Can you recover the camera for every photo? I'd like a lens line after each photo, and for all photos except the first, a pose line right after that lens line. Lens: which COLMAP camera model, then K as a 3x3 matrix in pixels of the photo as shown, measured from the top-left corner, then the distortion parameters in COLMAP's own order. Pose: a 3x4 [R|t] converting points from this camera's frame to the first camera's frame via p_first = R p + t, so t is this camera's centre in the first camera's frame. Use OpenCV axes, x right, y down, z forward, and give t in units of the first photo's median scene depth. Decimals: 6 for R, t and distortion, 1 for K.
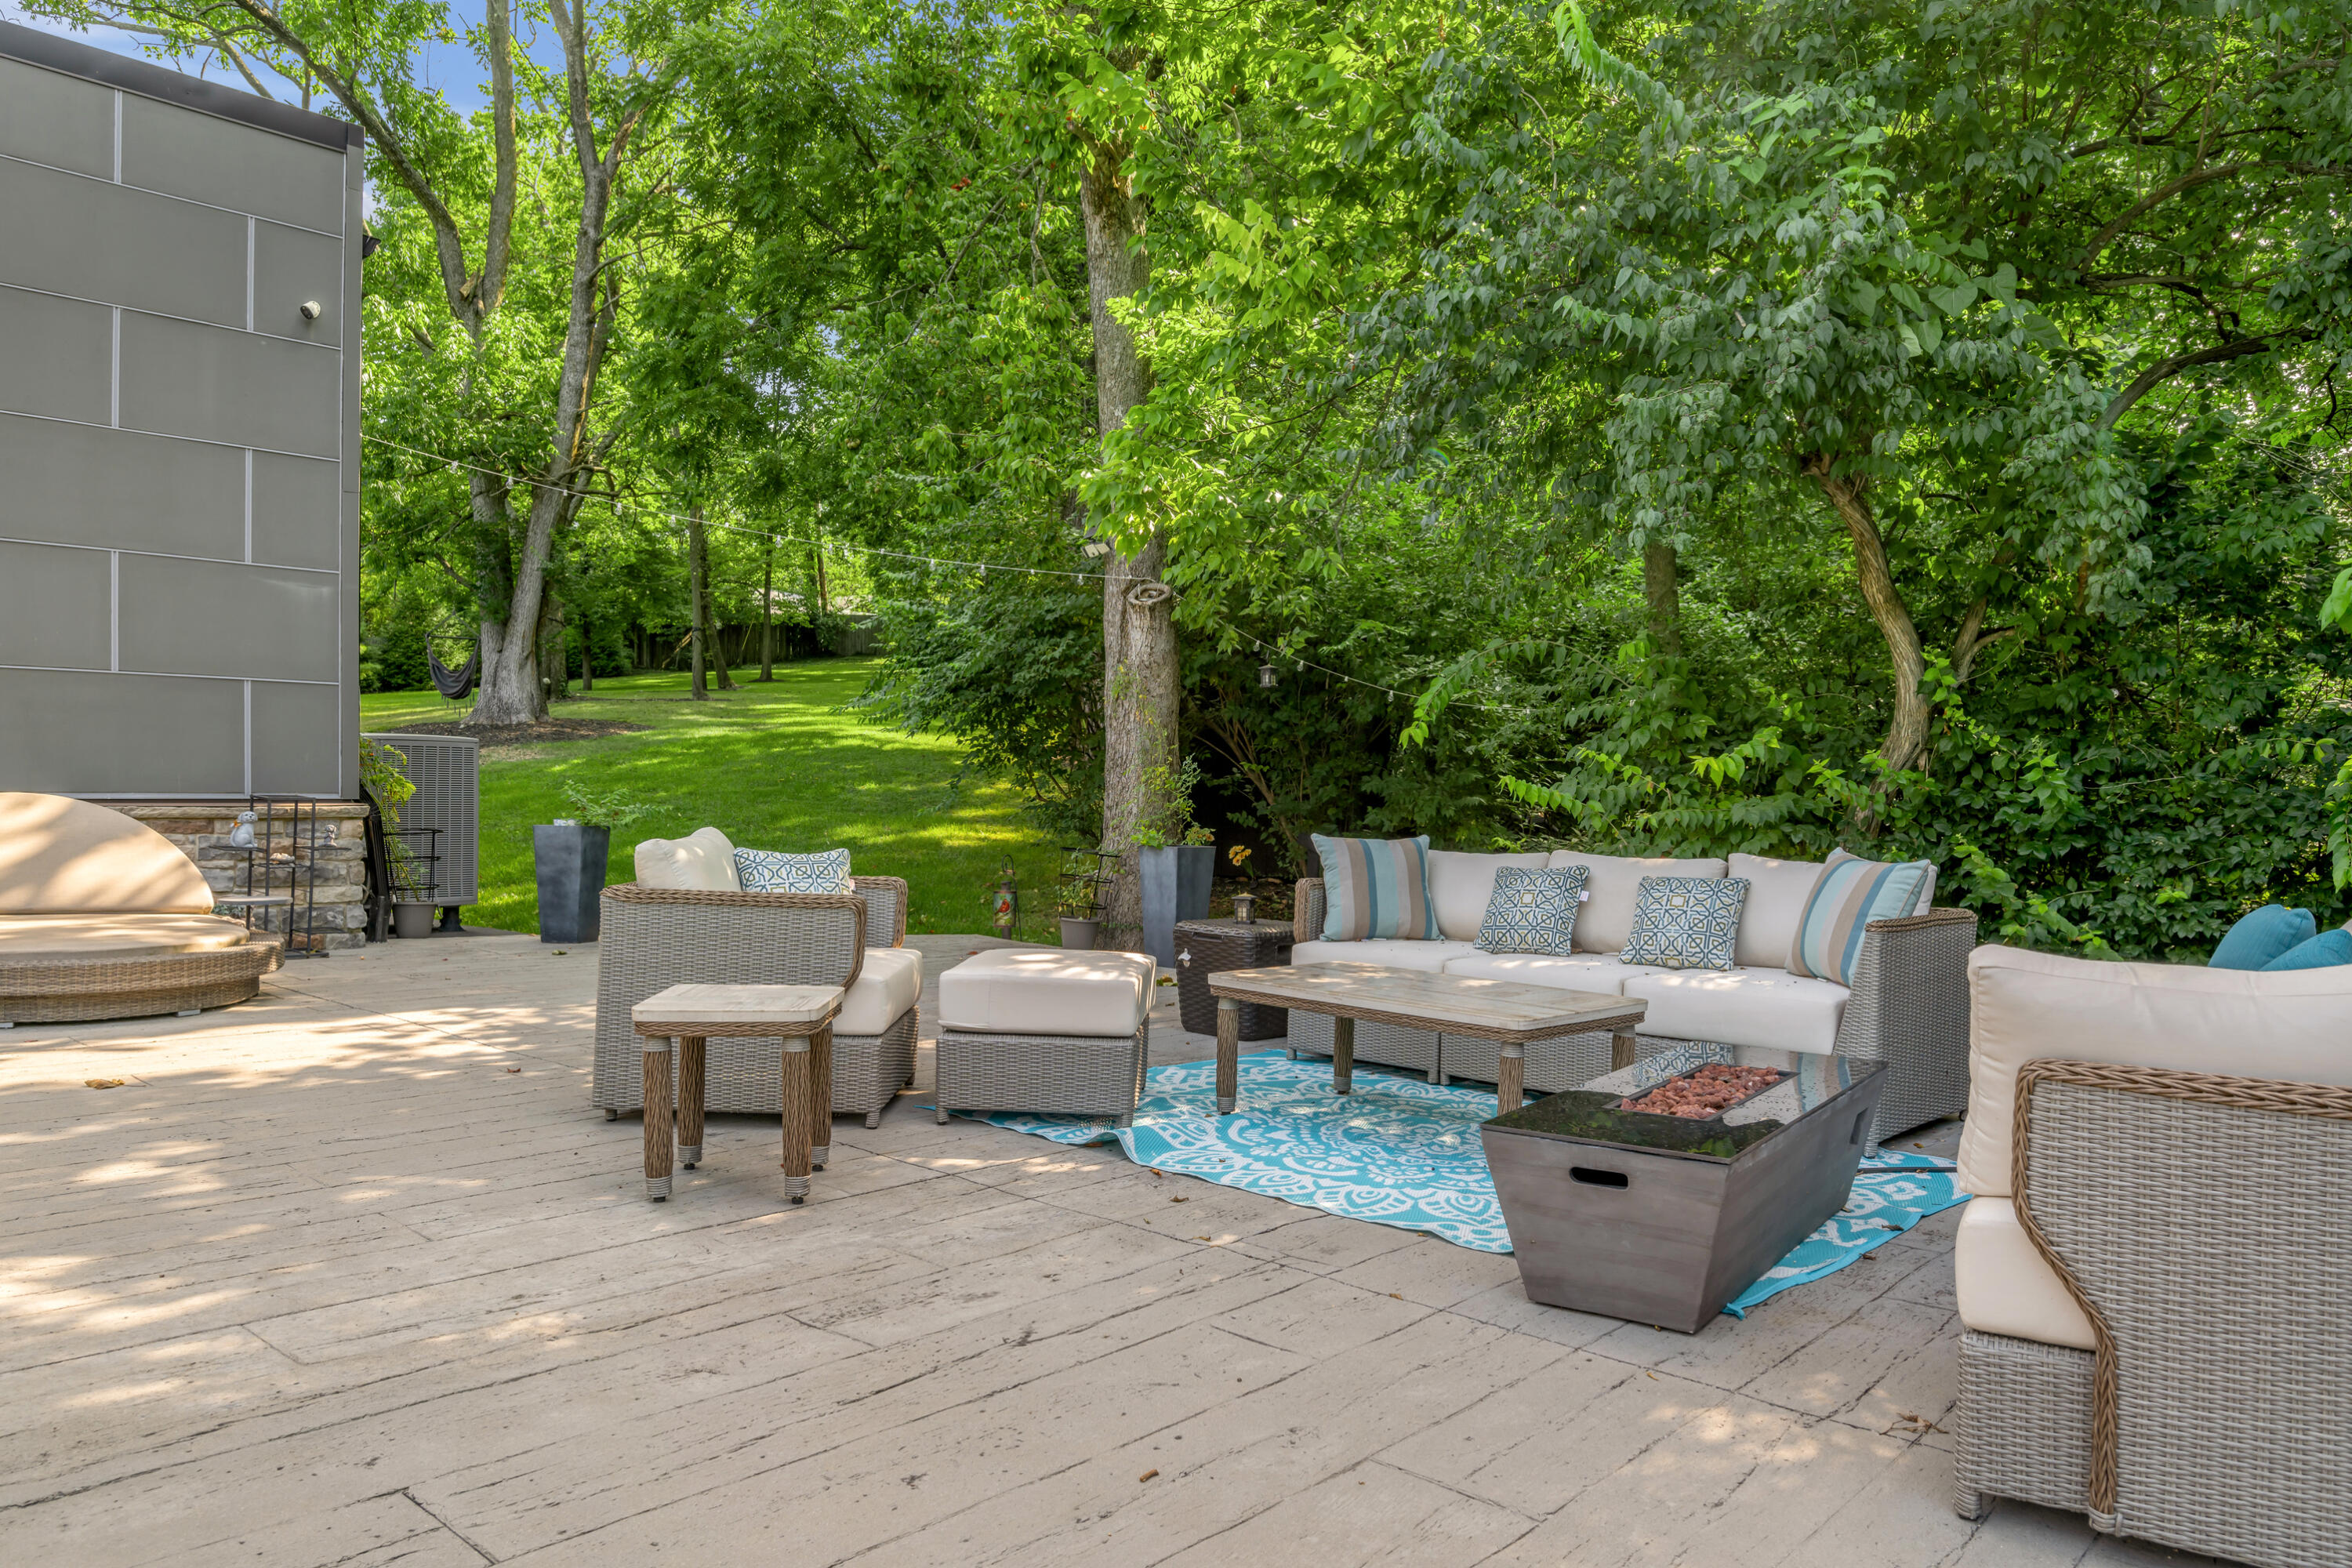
lens RADIAL K [[1623.9, 0, 1176.0], [0, 1623.9, 784.0], [0, 0, 1]] dist [0.001921, 0.000677]
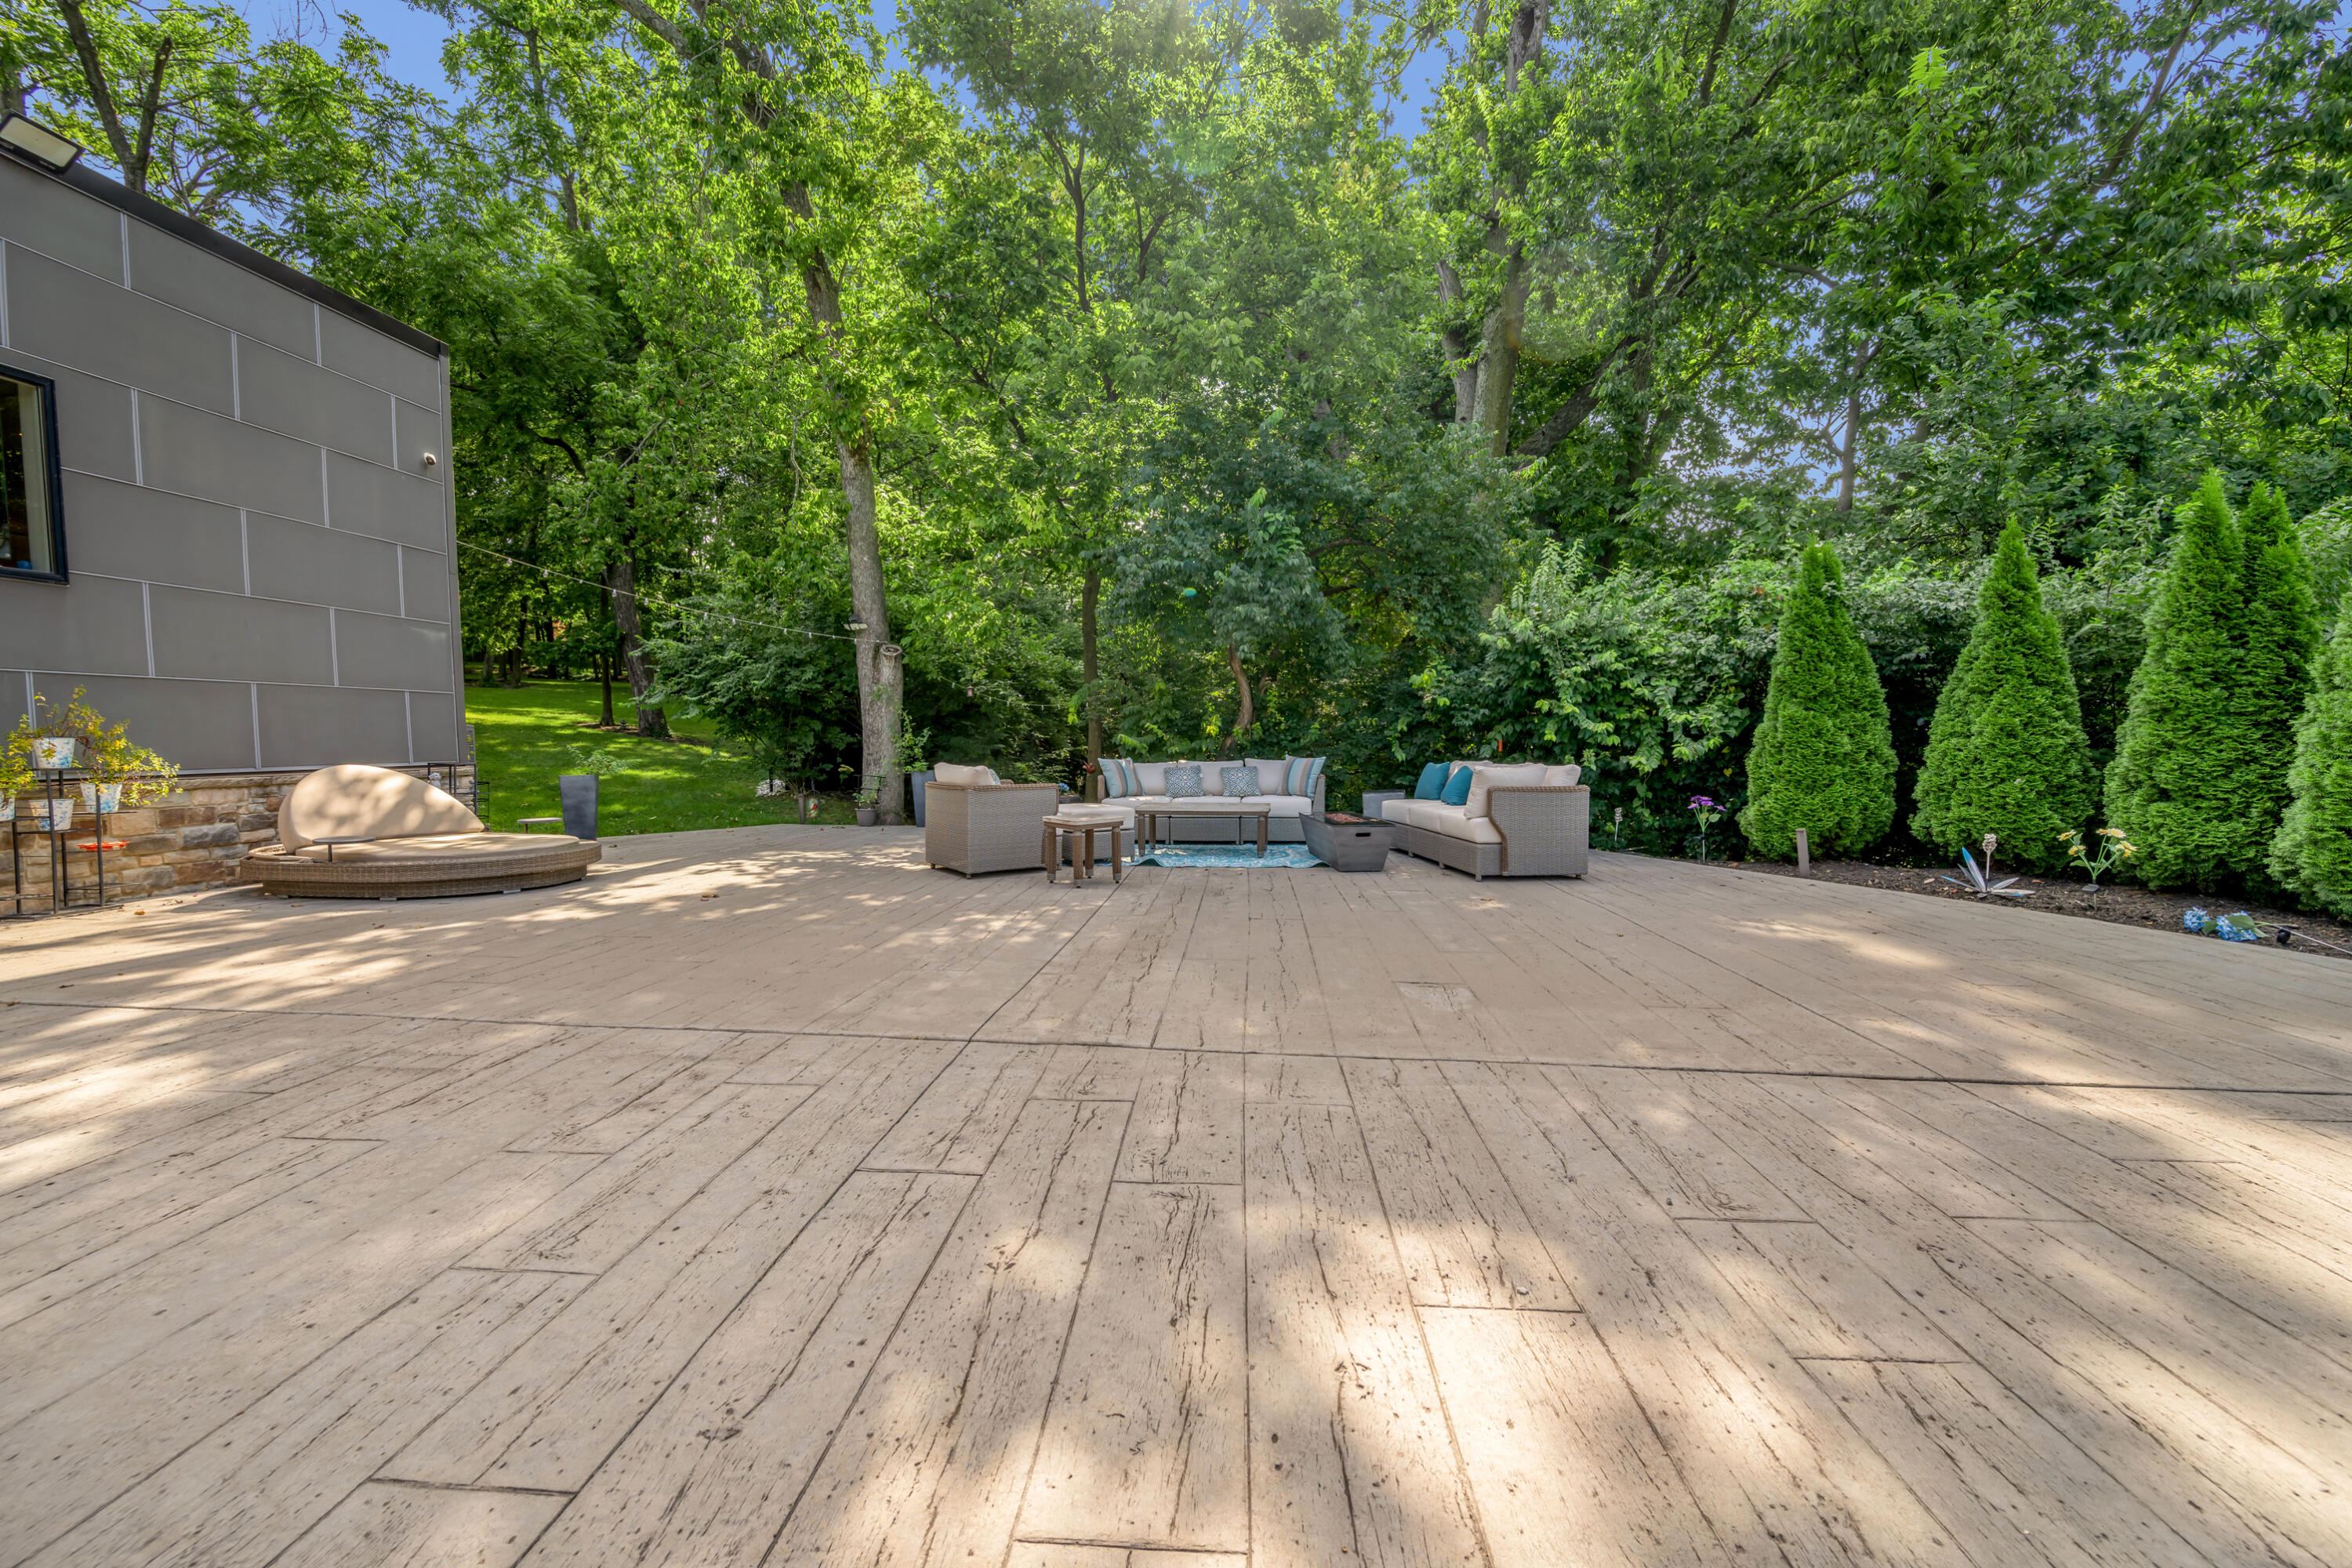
lens RADIAL K [[922.4, 0, 1190.4], [0, 922.4, 785.4], [0, 0, 1]] dist [0.000443, 0.000044]
pose [[0.776996, -0.055074, 0.627091, -0.734166], [0.022606, 0.997964, 0.059636, -0.011370], [-0.629099, -0.032161, 0.776659, -0.240059]]
